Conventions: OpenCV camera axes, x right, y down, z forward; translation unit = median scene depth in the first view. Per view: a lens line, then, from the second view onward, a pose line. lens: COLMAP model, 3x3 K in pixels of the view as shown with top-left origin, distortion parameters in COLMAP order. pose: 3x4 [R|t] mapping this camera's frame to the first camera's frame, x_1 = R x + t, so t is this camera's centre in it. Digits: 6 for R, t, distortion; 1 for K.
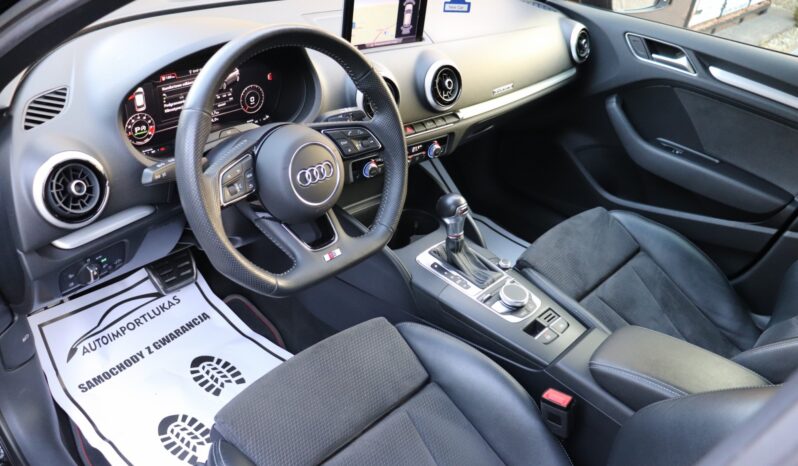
lens RADIAL K [[659.8, 0, 399.0], [0, 659.8, 233.0], [0, 0, 1]] dist [-0.158394, 0.119350]
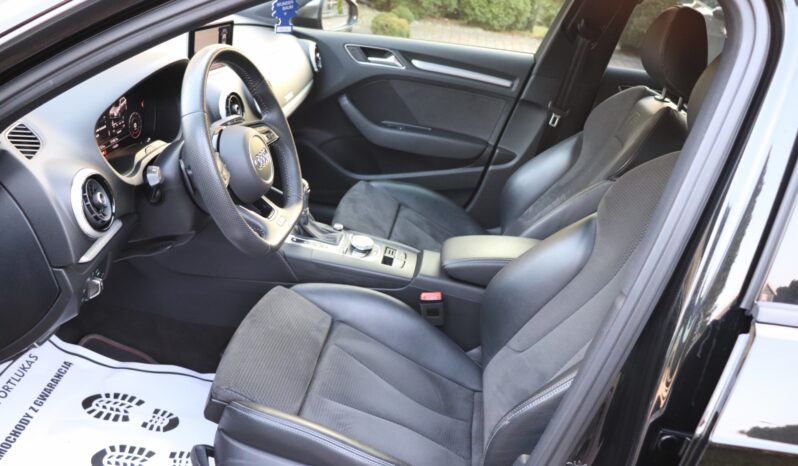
lens RADIAL K [[659.8, 0, 399.0], [0, 659.8, 233.0], [0, 0, 1]] dist [-0.158394, 0.119350]
pose [[0.812192, -0.241919, 0.530866, -0.438635], [0.273681, 0.961623, 0.019502, 0.068424], [-0.515211, 0.129449, 0.847231, -0.134096]]
